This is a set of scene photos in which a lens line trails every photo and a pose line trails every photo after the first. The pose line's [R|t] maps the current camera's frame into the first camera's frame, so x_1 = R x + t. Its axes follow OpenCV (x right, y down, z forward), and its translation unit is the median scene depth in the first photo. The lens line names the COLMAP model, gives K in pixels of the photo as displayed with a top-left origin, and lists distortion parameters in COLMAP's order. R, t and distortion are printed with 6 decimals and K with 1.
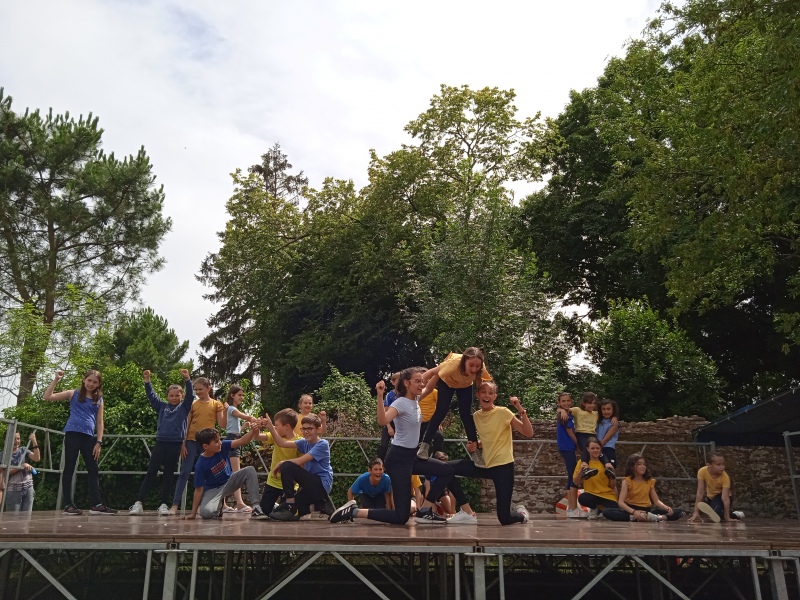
lens RADIAL K [[668.3, 0, 392.3], [0, 668.3, 313.0], [0, 0, 1]] dist [0.038675, -0.020099]
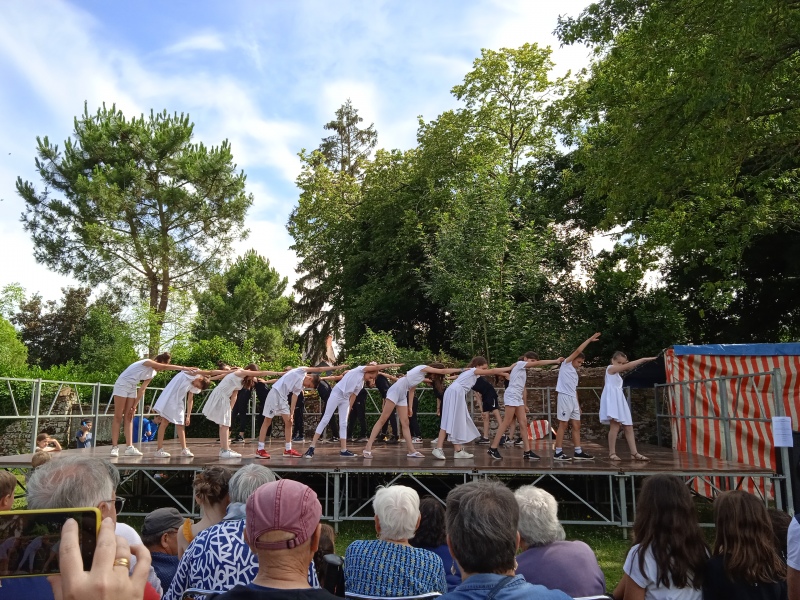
lens RADIAL K [[668.3, 0, 392.3], [0, 668.3, 313.0], [0, 0, 1]] dist [0.038675, -0.020099]
pose [[0.986040, -0.031619, -0.163477, 0.109457], [0.052453, 0.990802, 0.124743, -0.067726], [0.158029, -0.131577, 0.978629, -0.169263]]
